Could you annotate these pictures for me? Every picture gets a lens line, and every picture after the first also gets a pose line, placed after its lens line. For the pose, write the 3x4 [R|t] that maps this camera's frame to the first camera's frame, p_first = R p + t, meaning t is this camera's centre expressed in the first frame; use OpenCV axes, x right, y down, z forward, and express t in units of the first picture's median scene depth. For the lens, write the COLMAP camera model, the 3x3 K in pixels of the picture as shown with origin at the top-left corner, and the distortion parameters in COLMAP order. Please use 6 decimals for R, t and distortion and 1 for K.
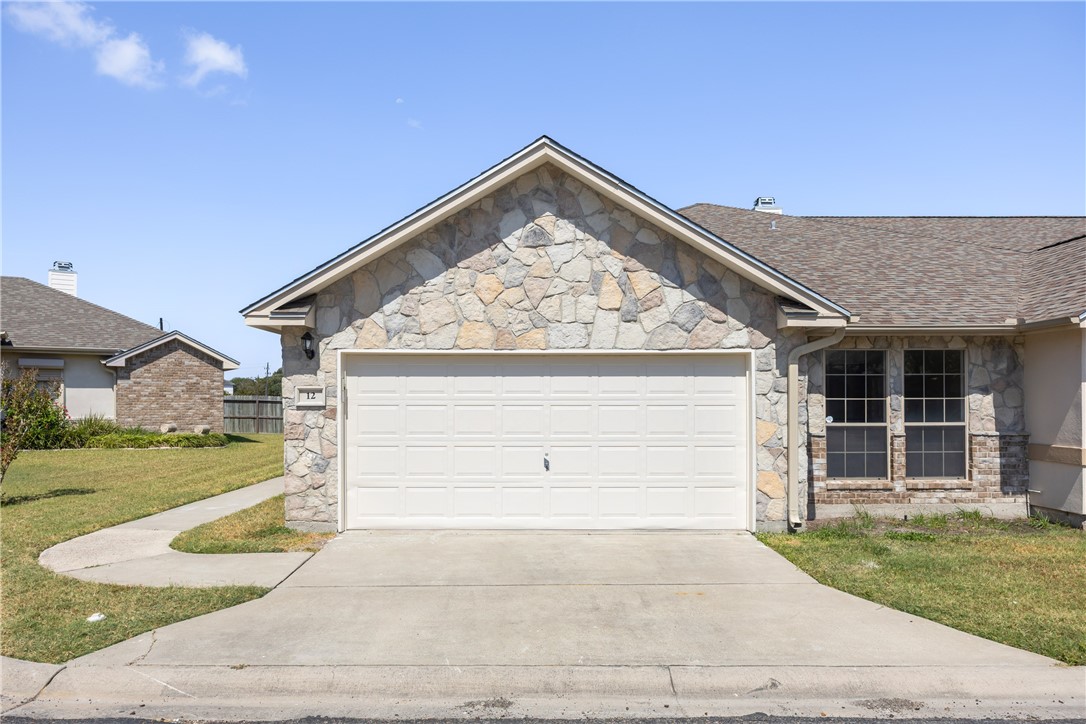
lens RADIAL K [[717.0, 0, 538.5], [0, 717.0, 400.1], [0, 0, 1]] dist [-0.007335, 0.000140]
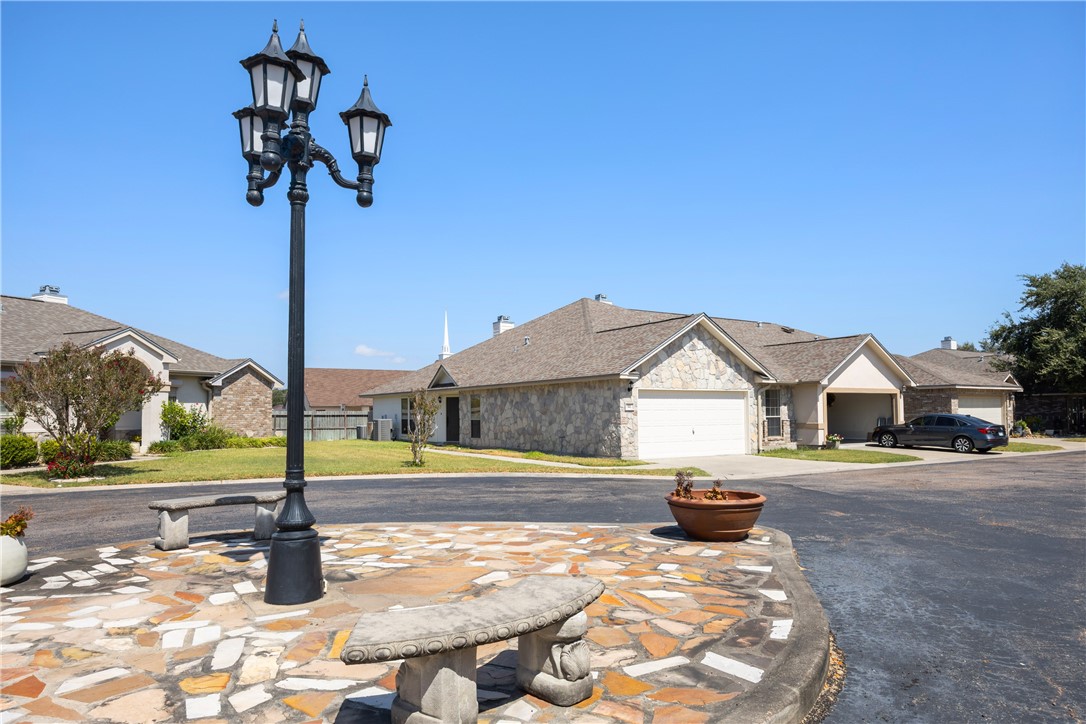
lens RADIAL K [[702.9, 0, 536.7], [0, 702.9, 387.9], [0, 0, 1]] dist [-0.005210, 0.000378]
pose [[0.838048, 0.013704, 0.545424, -1.921819], [0.007619, 0.999293, -0.036814, 0.017533], [-0.545543, 0.035008, 0.837352, -0.875044]]
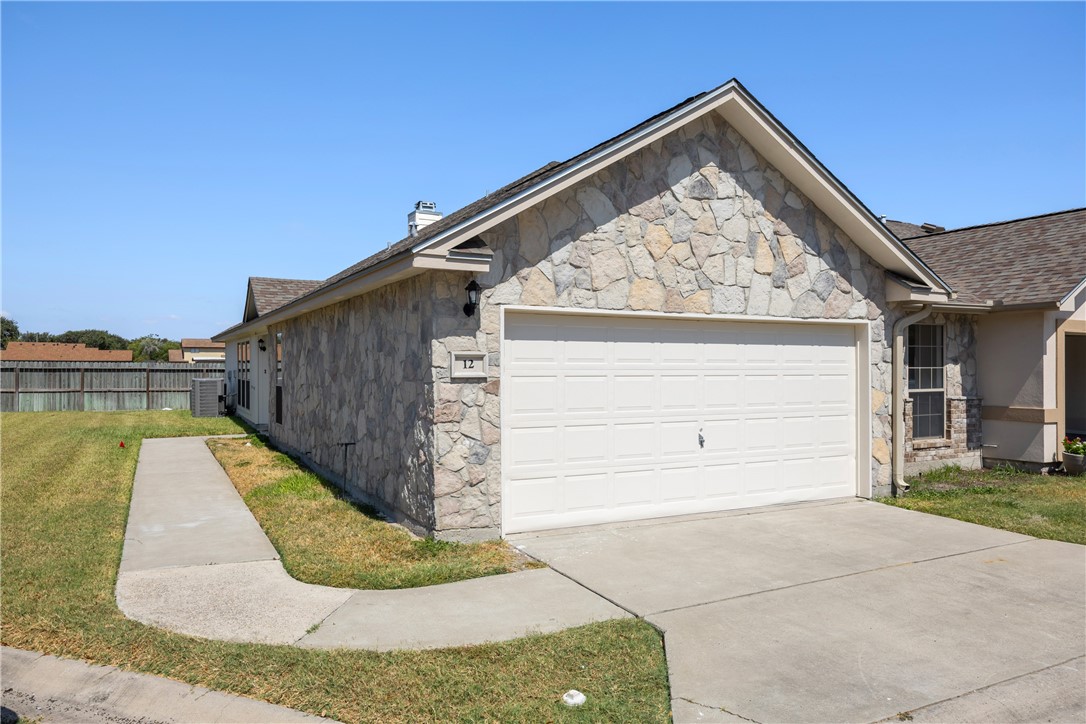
lens RADIAL K [[767.7, 0, 543.3], [0, 767.7, 365.5], [0, 0, 1]] dist [0.001233, -0.004324]
pose [[0.885172, 0.002309, 0.465258, -0.626652], [-0.002670, 0.999996, 0.000117, -0.005030], [-0.465256, -0.001346, 0.885175, 0.239732]]
